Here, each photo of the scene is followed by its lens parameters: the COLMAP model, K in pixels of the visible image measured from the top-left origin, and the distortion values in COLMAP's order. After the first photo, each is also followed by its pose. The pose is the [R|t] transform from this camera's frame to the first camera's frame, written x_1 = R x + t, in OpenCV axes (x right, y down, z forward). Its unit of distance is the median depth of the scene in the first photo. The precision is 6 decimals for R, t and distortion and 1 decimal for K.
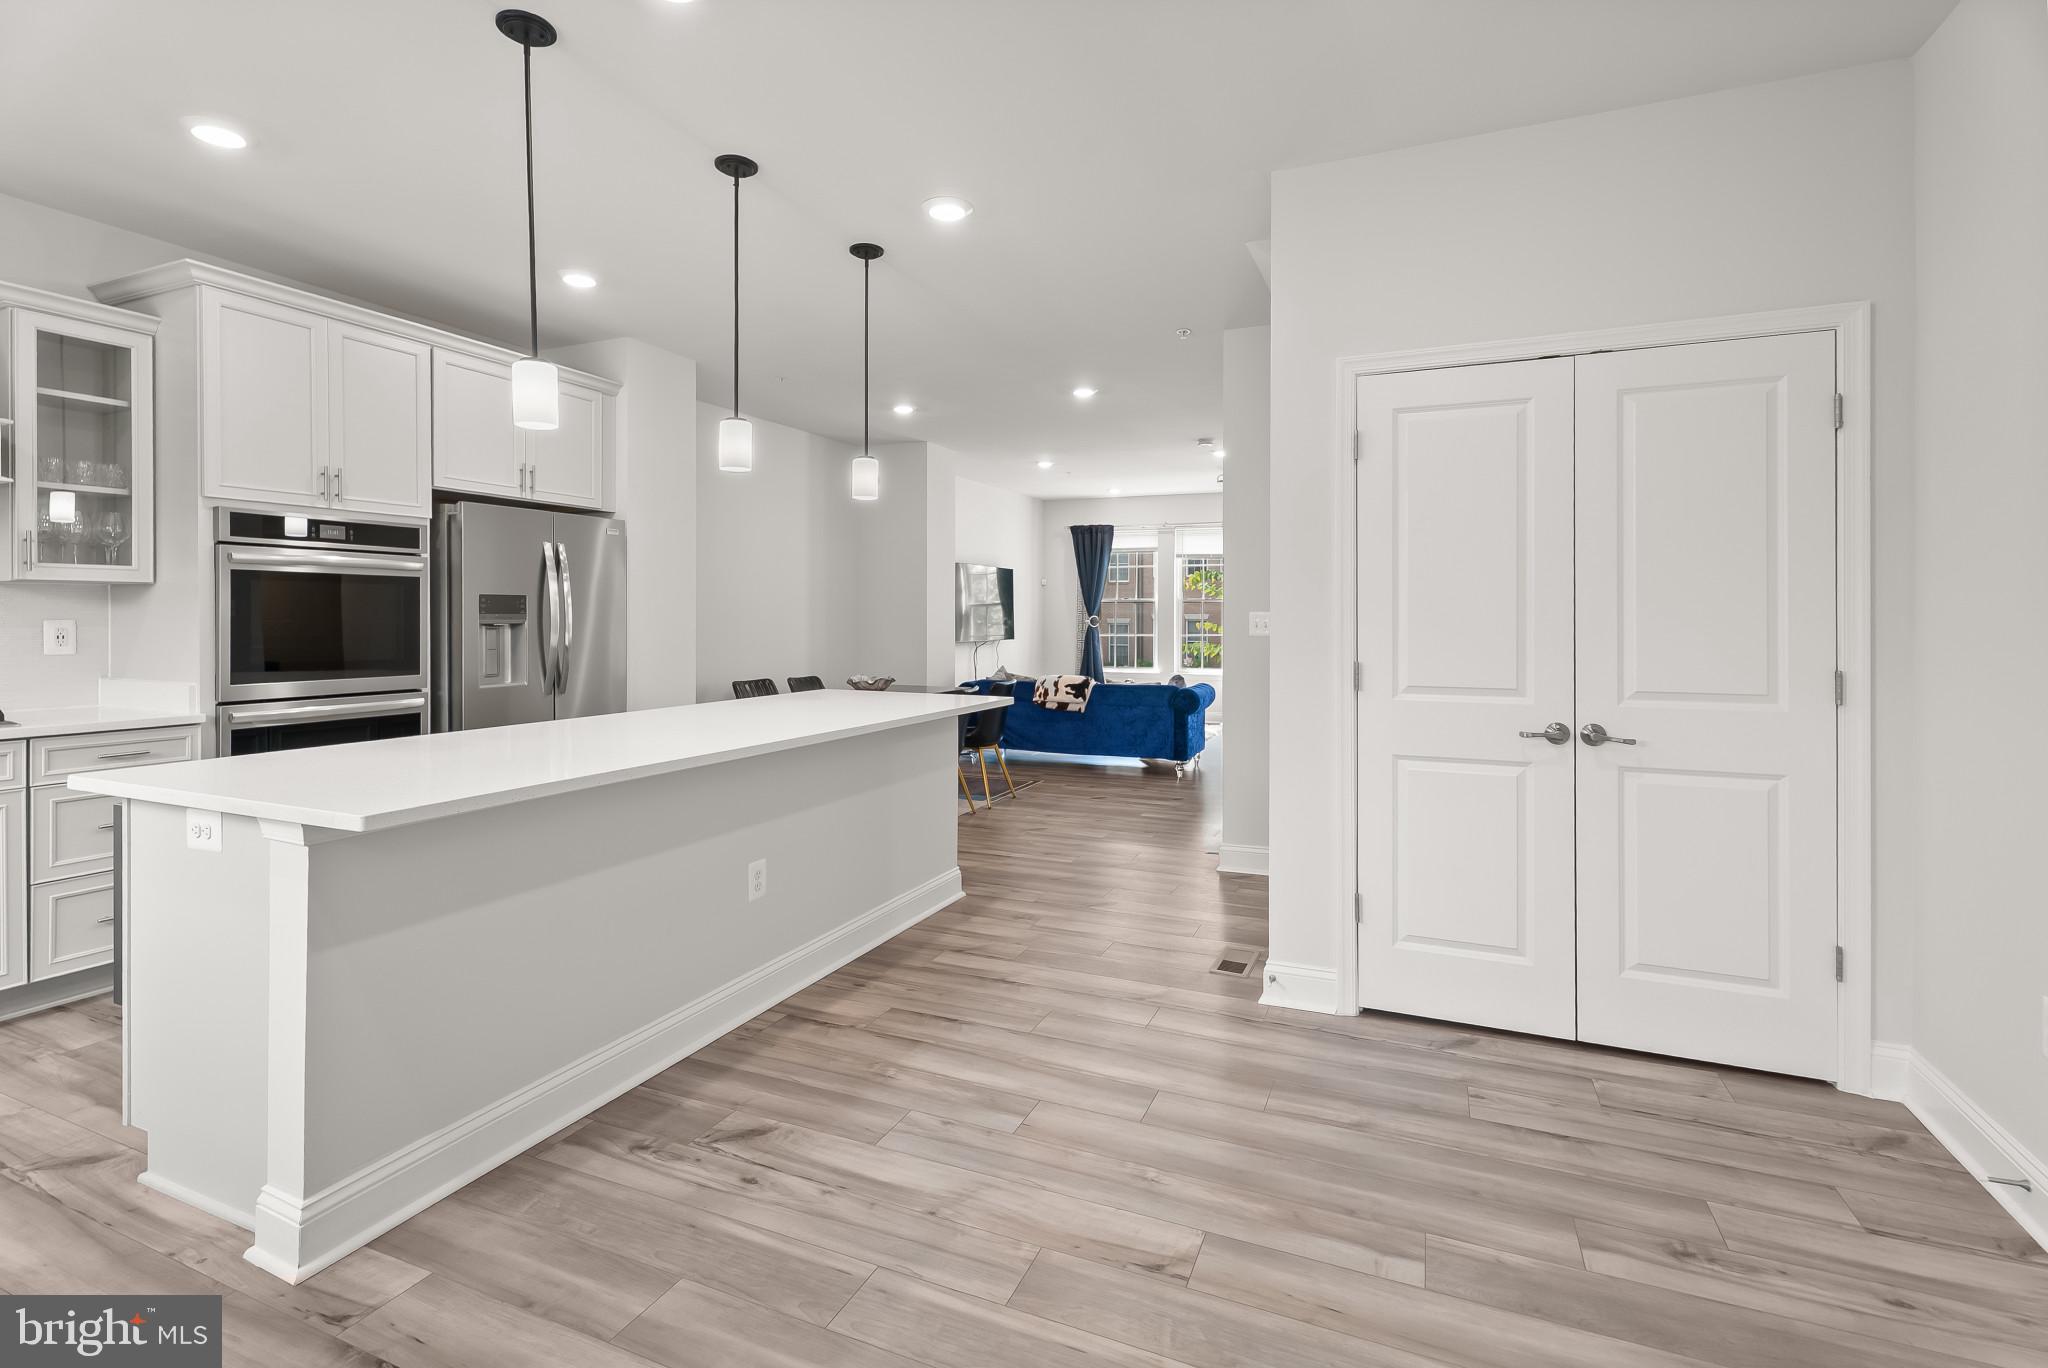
lens RADIAL K [[936.9, 0, 1029.7], [0, 936.9, 637.2], [0, 0, 1]] dist [-0.002752, -0.000322]
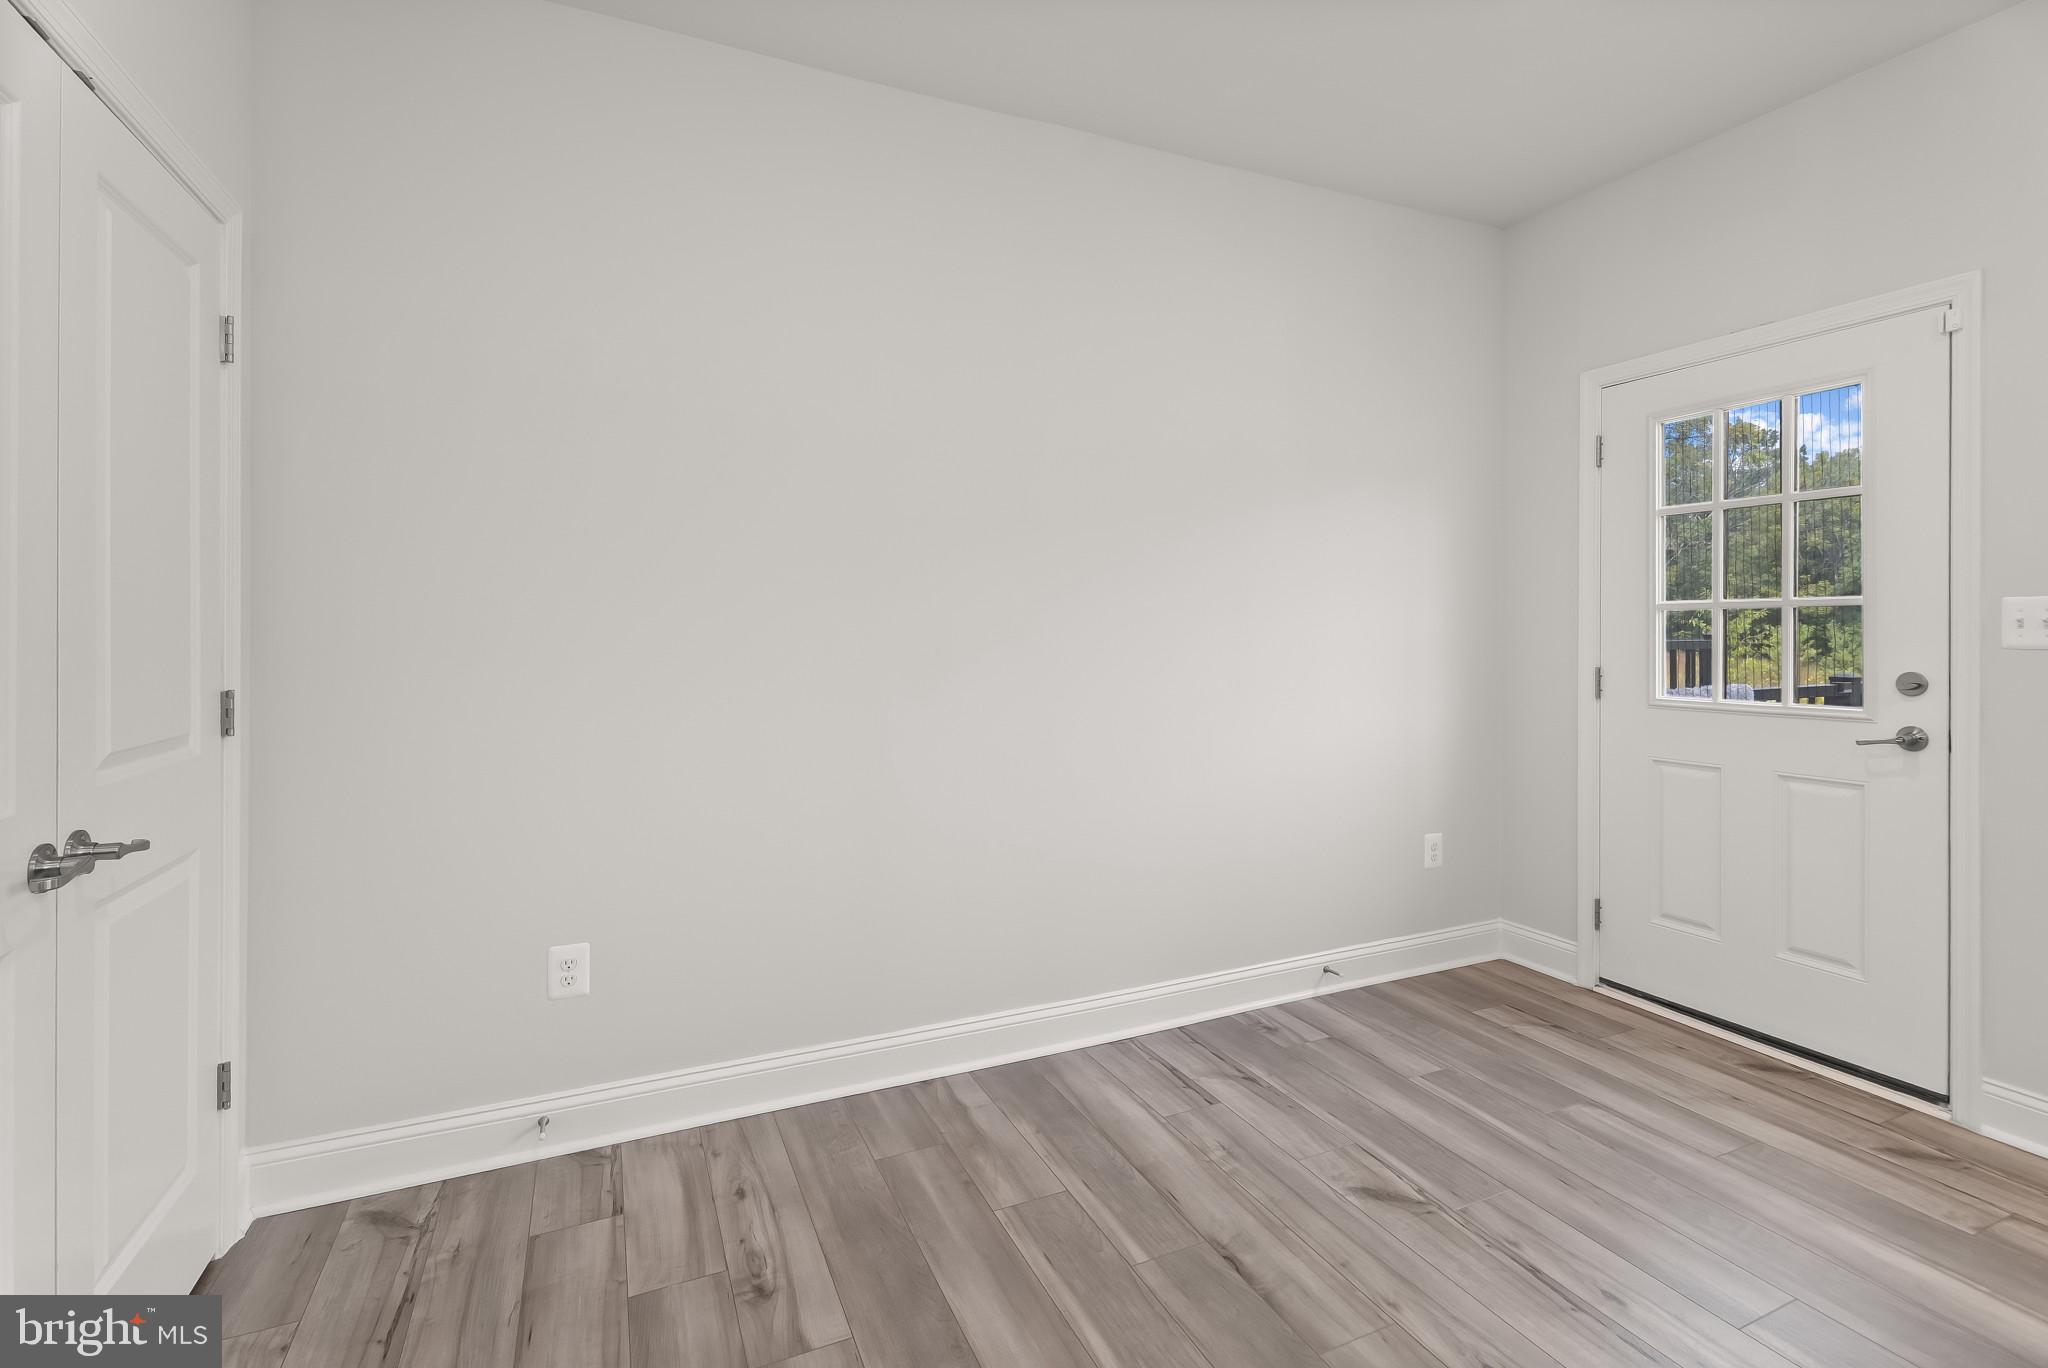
lens RADIAL K [[936.9, 0, 1033.5], [0, 936.9, 626.7], [0, 0, 1]] dist [-0.002752, -0.000322]
pose [[-0.752106, 0.000655, 0.659042, -0.136784], [0.001273, 0.999999, 0.000460, -0.016988], [-0.659041, 0.001185, -0.752106, 1.512095]]
